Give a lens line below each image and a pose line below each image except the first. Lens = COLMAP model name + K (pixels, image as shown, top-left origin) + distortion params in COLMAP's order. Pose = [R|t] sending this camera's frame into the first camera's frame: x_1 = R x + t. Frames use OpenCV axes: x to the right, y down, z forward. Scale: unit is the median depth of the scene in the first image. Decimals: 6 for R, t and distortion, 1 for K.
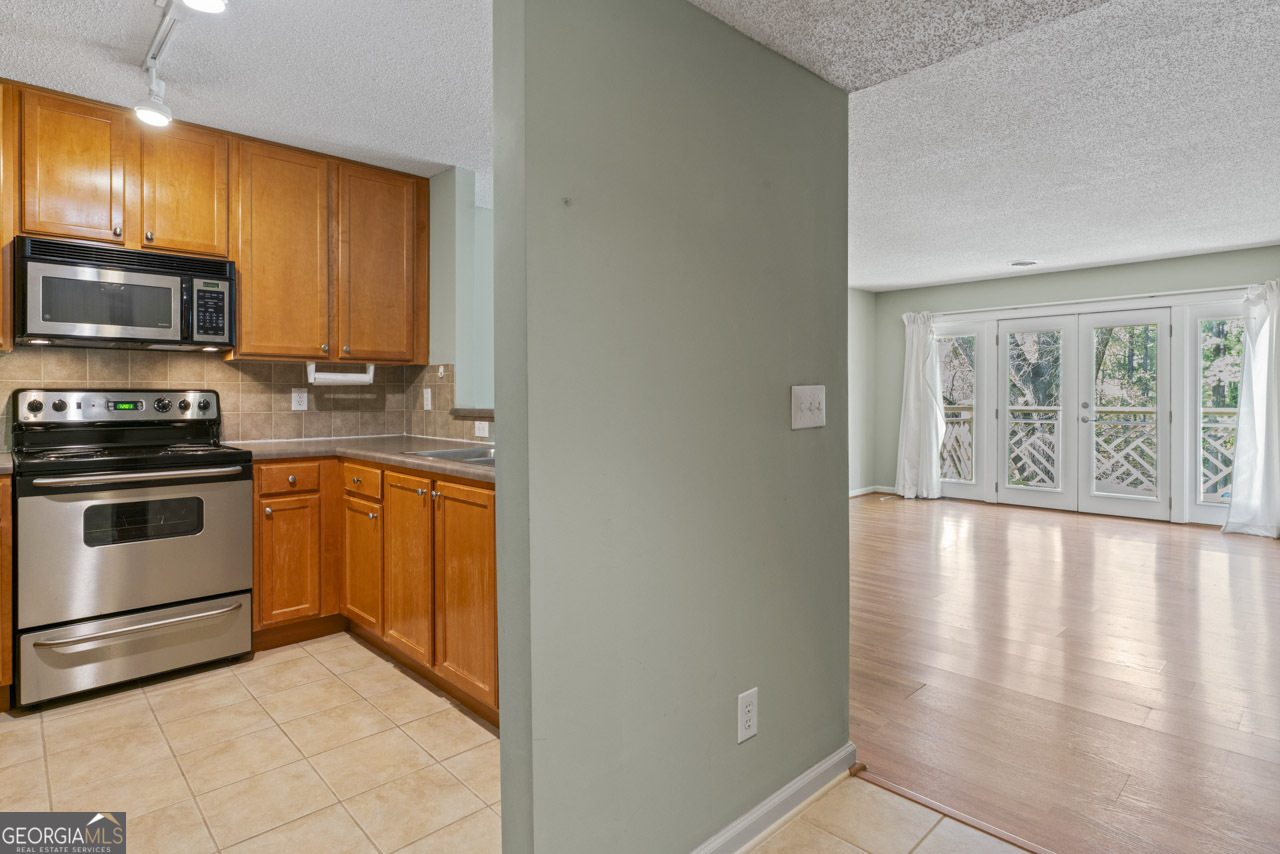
lens RADIAL K [[679.2, 0, 639.1], [0, 679.2, 395.6], [0, 0, 1]] dist [-0.001022, 0.001703]
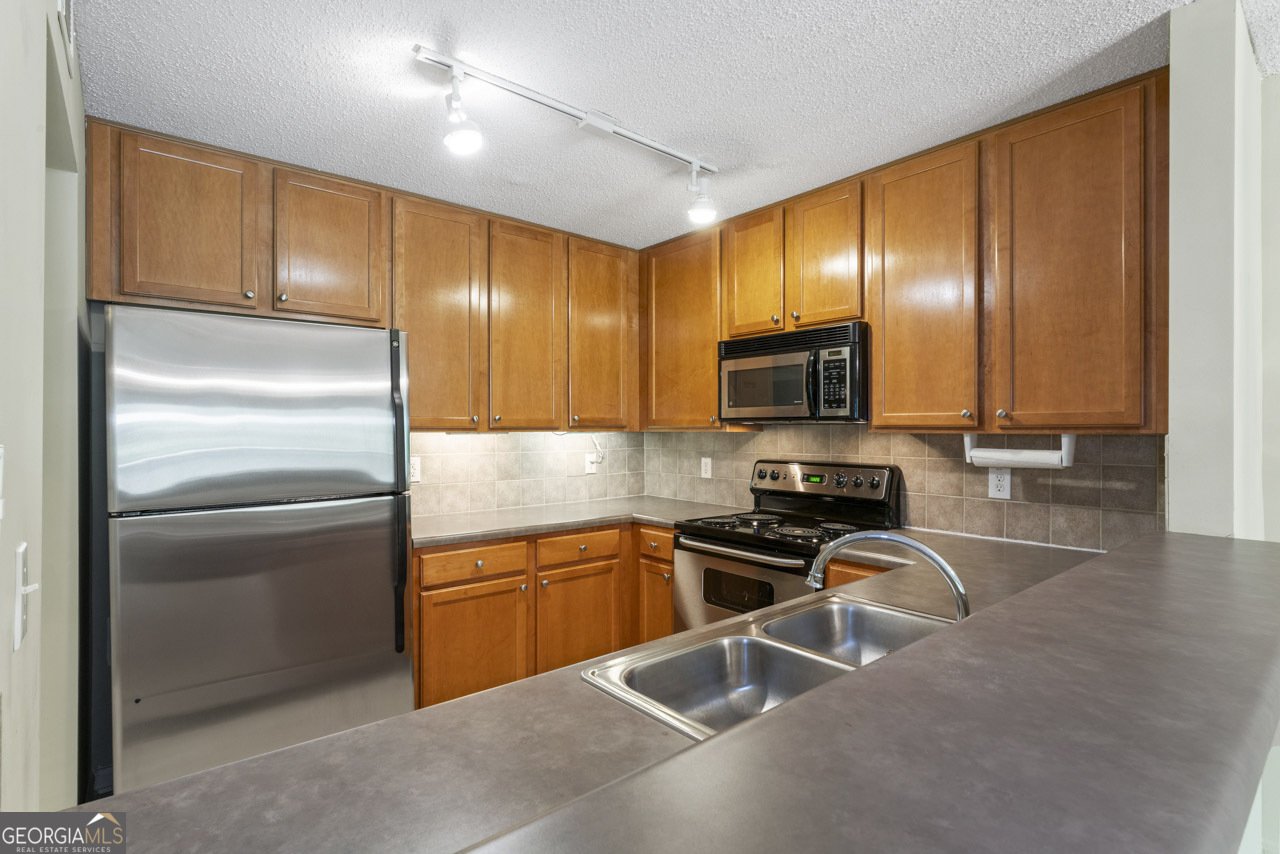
lens RADIAL K [[615.1, 0, 633.8], [0, 615.1, 434.0], [0, 0, 1]] dist [-0.005928, -0.001119]
pose [[-0.070640, 0.006064, -0.997483, 0.182481], [-0.001096, 0.999980, 0.006157, -0.052481], [0.997501, 0.001528, -0.070632, 0.691156]]
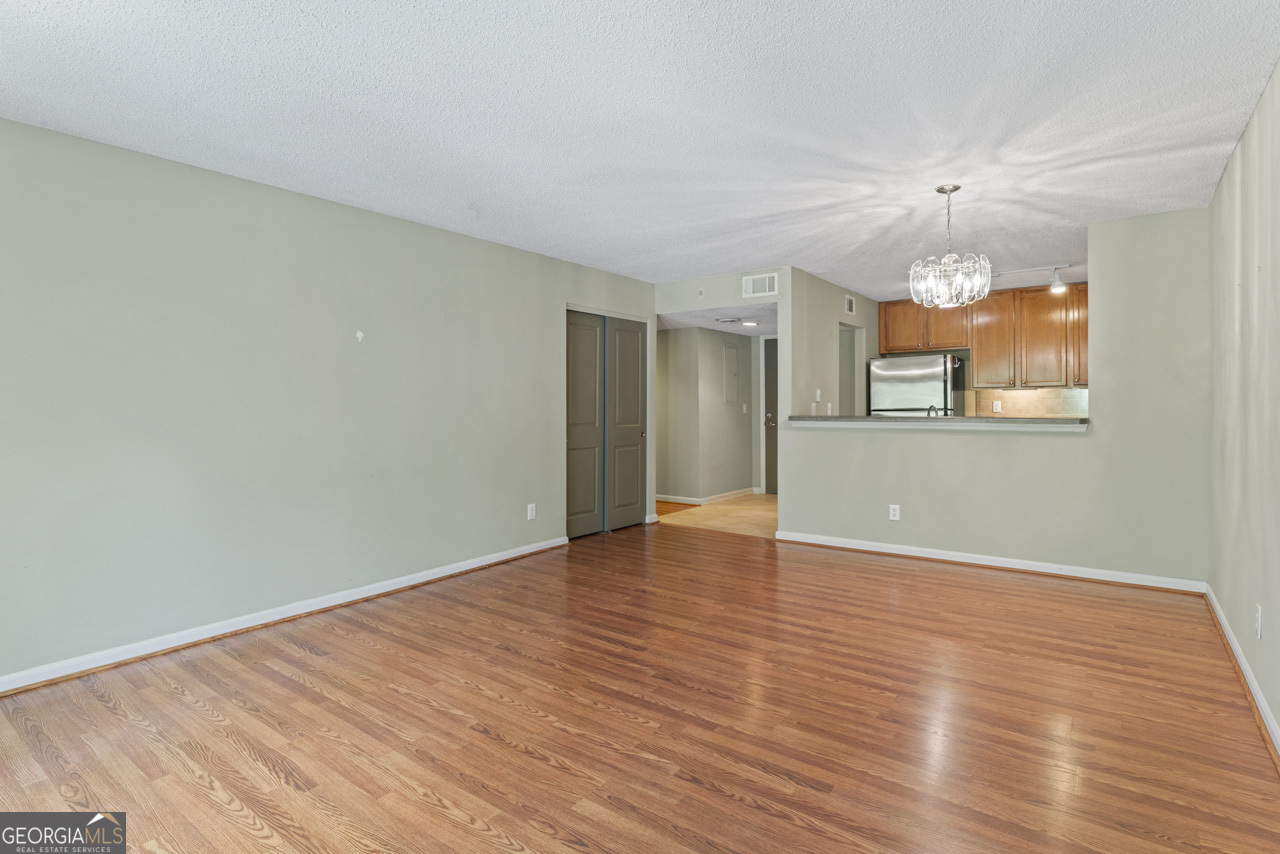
lens RADIAL K [[615.1, 0, 646.5], [0, 615.1, 406.3], [0, 0, 1]] dist [-0.005928, -0.001119]
pose [[-0.986960, 0.006768, -0.160824, 0.764925], [0.006199, 0.999973, 0.004038, -0.012599], [0.160847, 0.002989, -0.986975, 2.080170]]
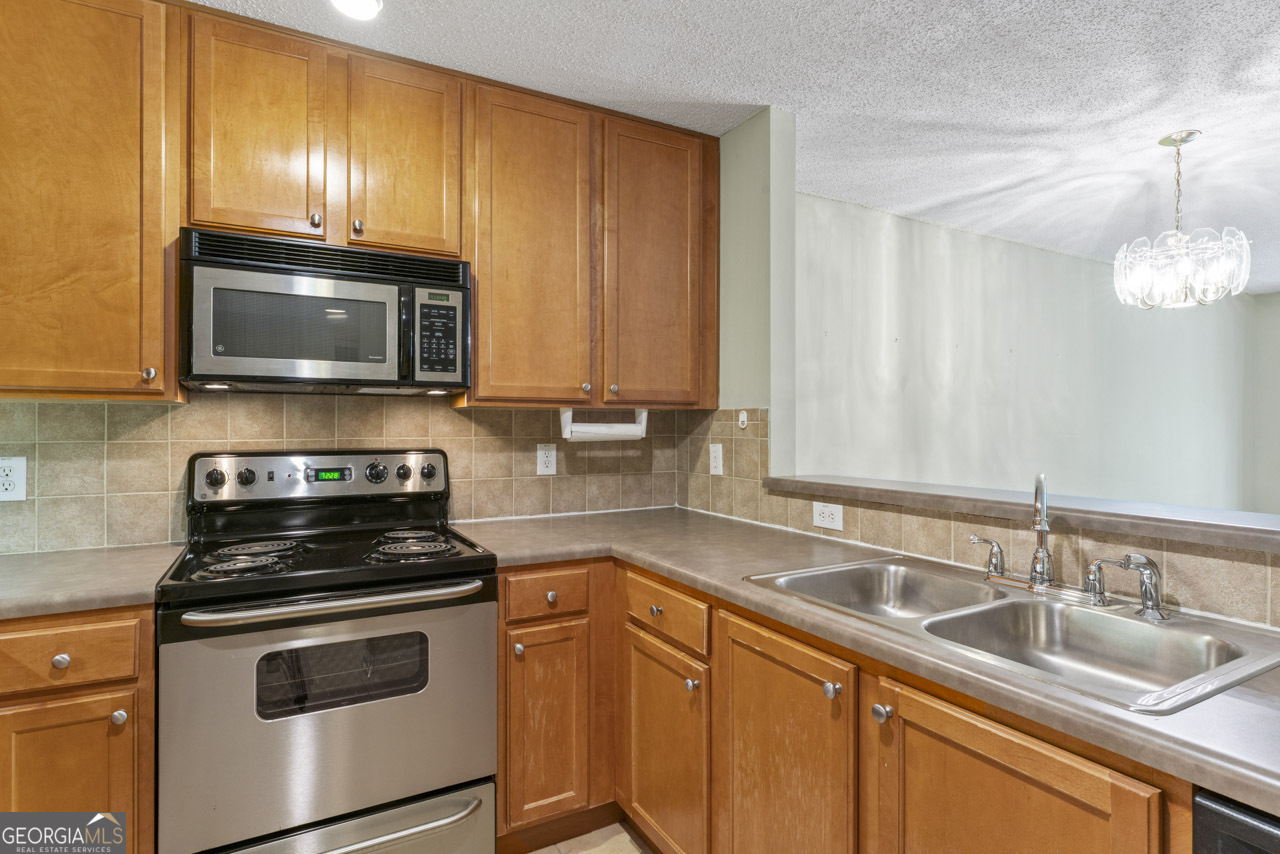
lens RADIAL K [[679.2, 0, 647.9], [0, 679.2, 420.2], [0, 0, 1]] dist [-0.001022, 0.001703]
pose [[0.969063, -0.000387, -0.246812, -0.232052], [-0.001229, 0.999979, -0.006395, -0.032825], [0.246809, 0.006501, 0.969042, 0.352458]]
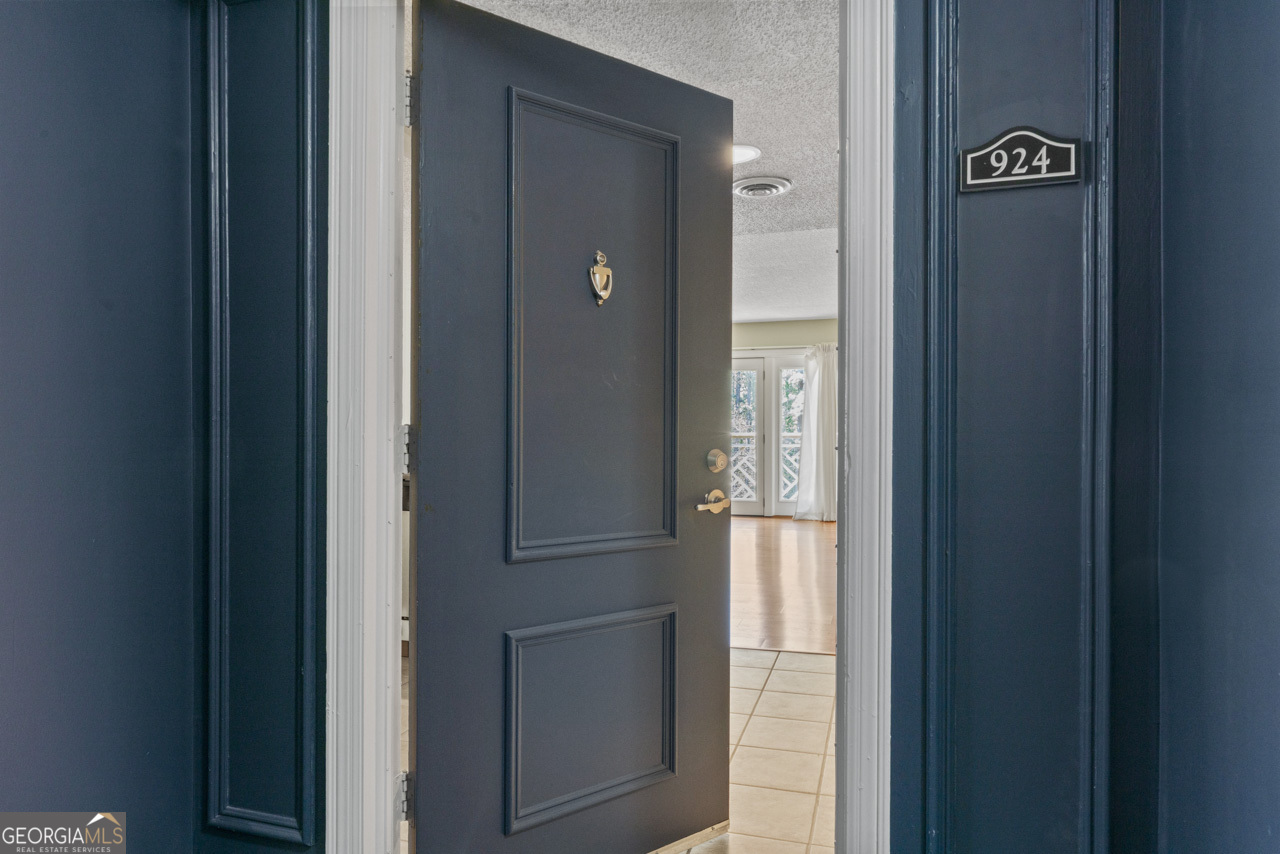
lens RADIAL K [[802.5, 0, 641.2], [0, 802.5, 427.0], [0, 0, 1]] dist [-0.000432, -0.000021]
pose [[0.874371, -0.002389, 0.485253, -0.356008], [0.001662, 0.999997, 0.001929, 0.006707], [-0.485256, -0.000881, 0.874372, -0.479978]]
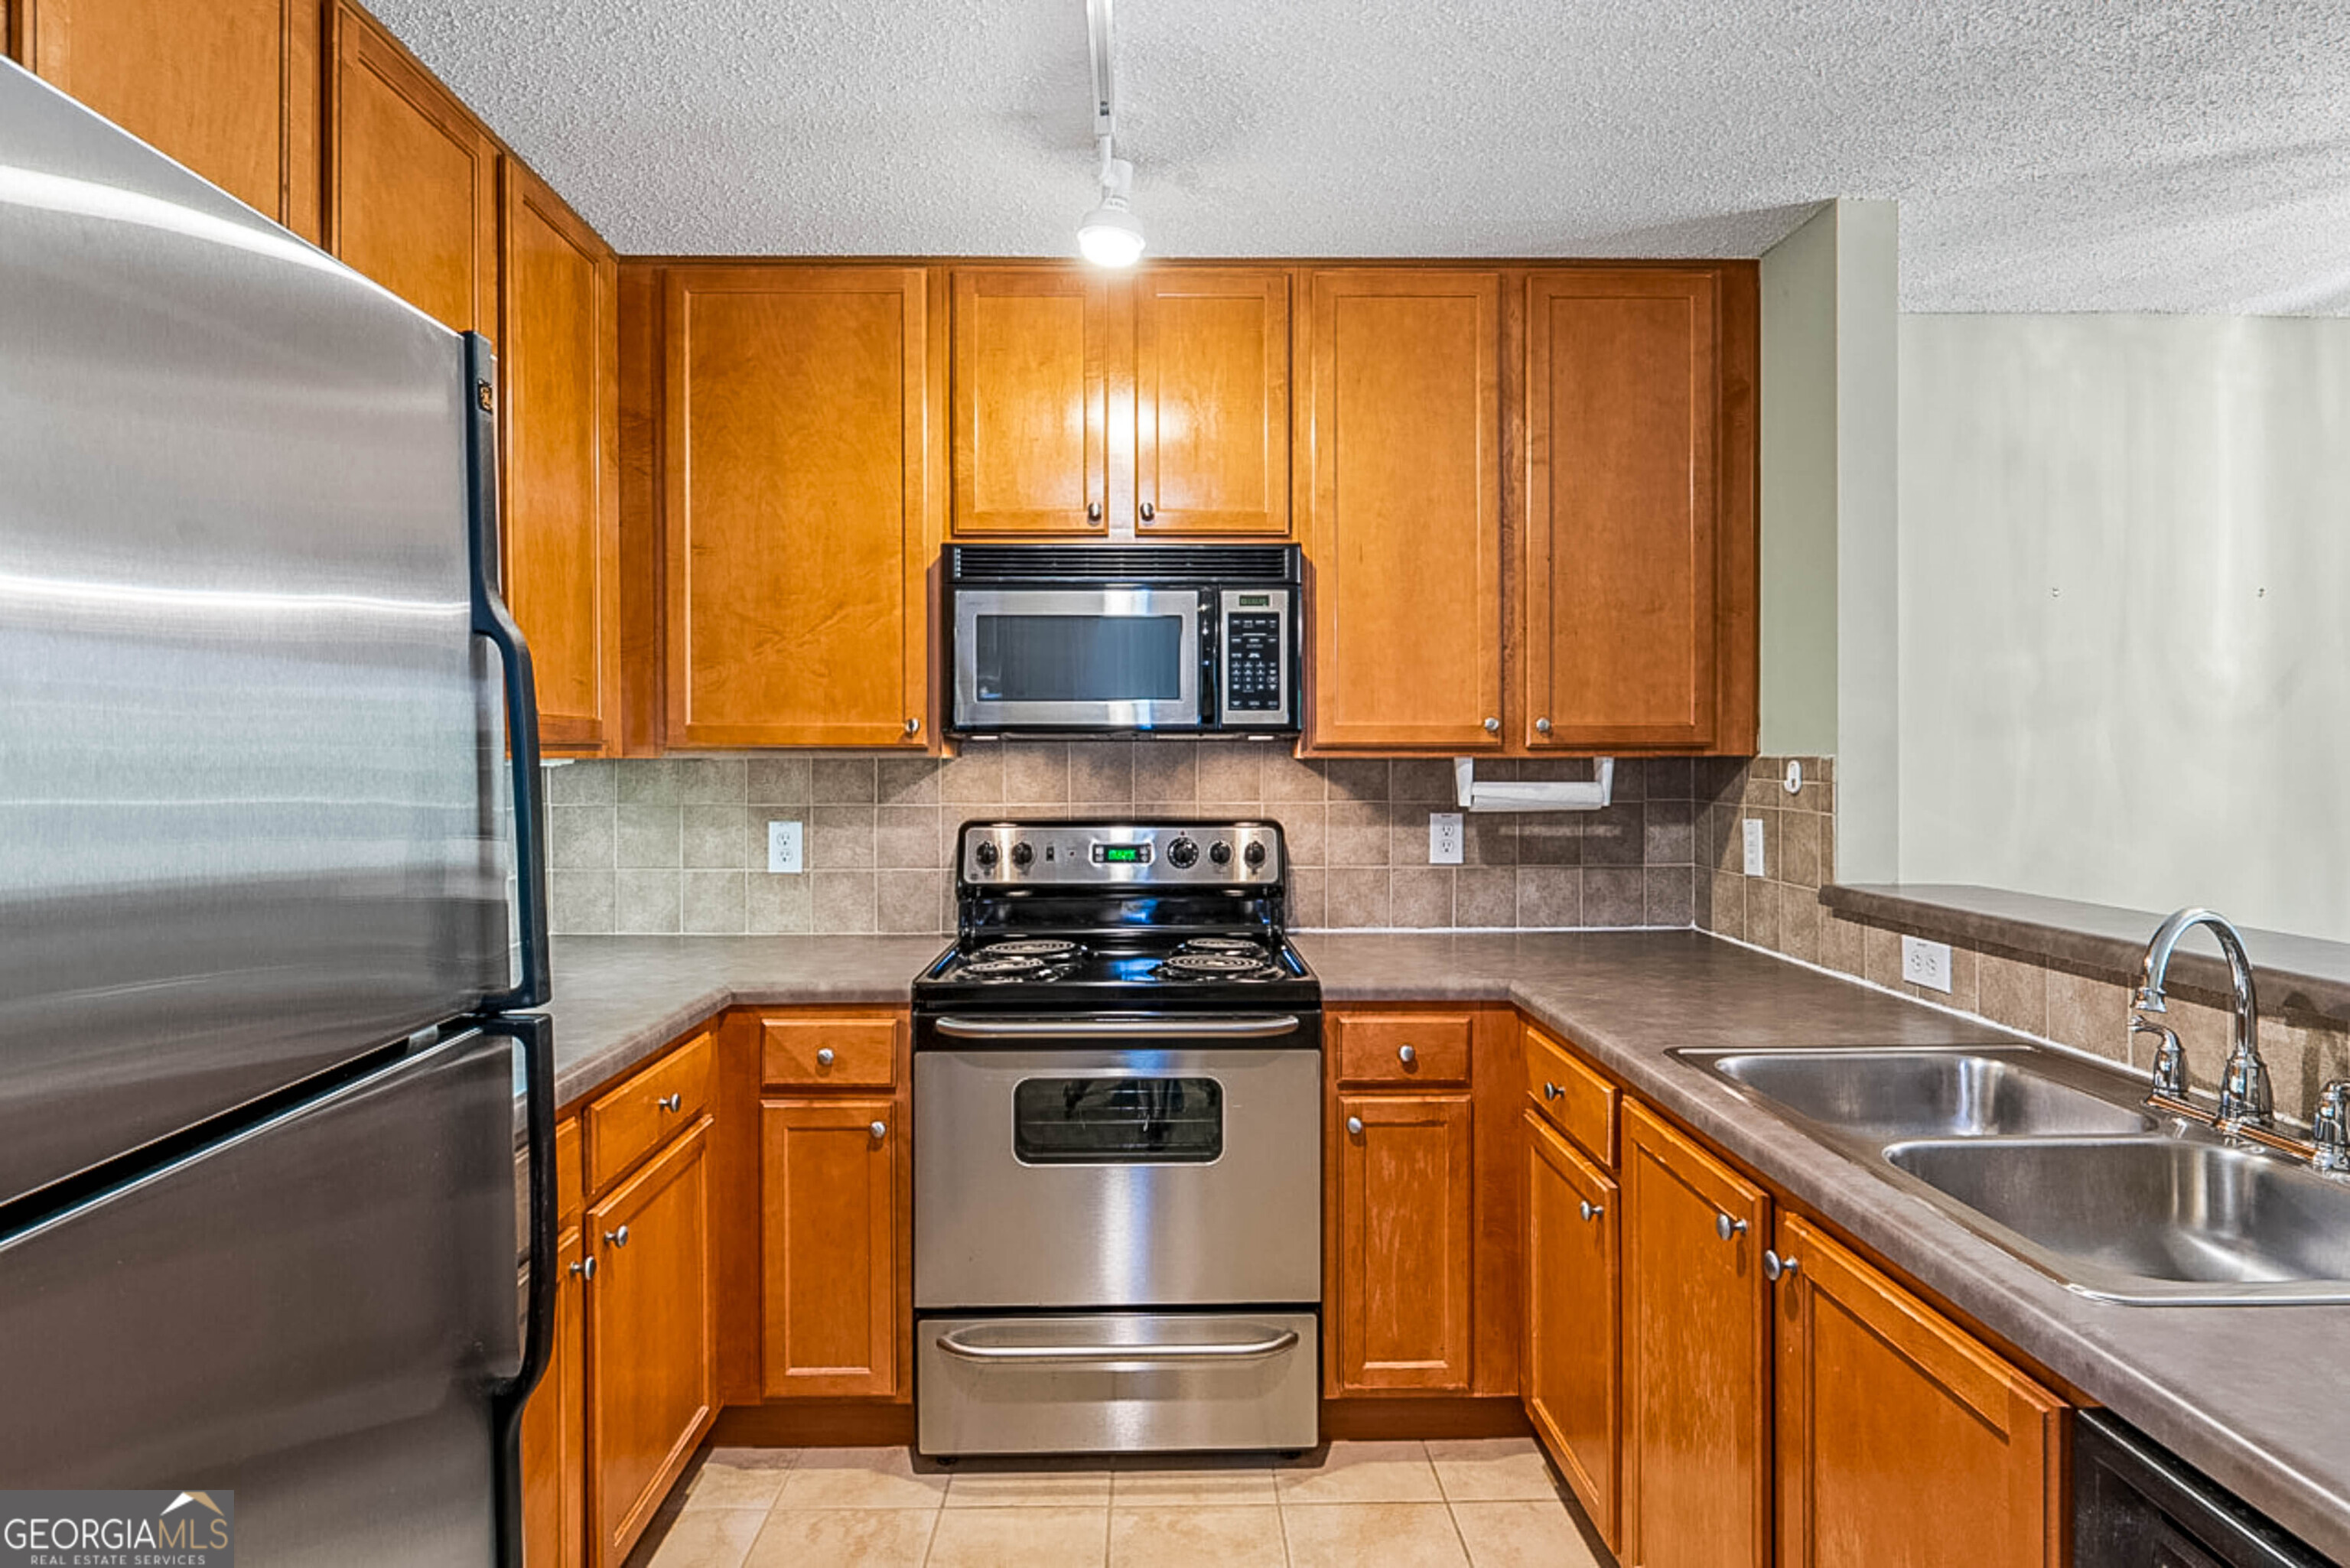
lens RADIAL K [[1246.9, 0, 1159.2], [0, 1246.9, 760.6], [0, 0, 1]] dist [-0.001022, 0.001703]
pose [[0.732836, 0.002221, -0.680402, -0.091191], [0.001728, 0.999985, 0.005126, -0.051835], [0.680403, -0.004932, 0.732822, 0.296061]]
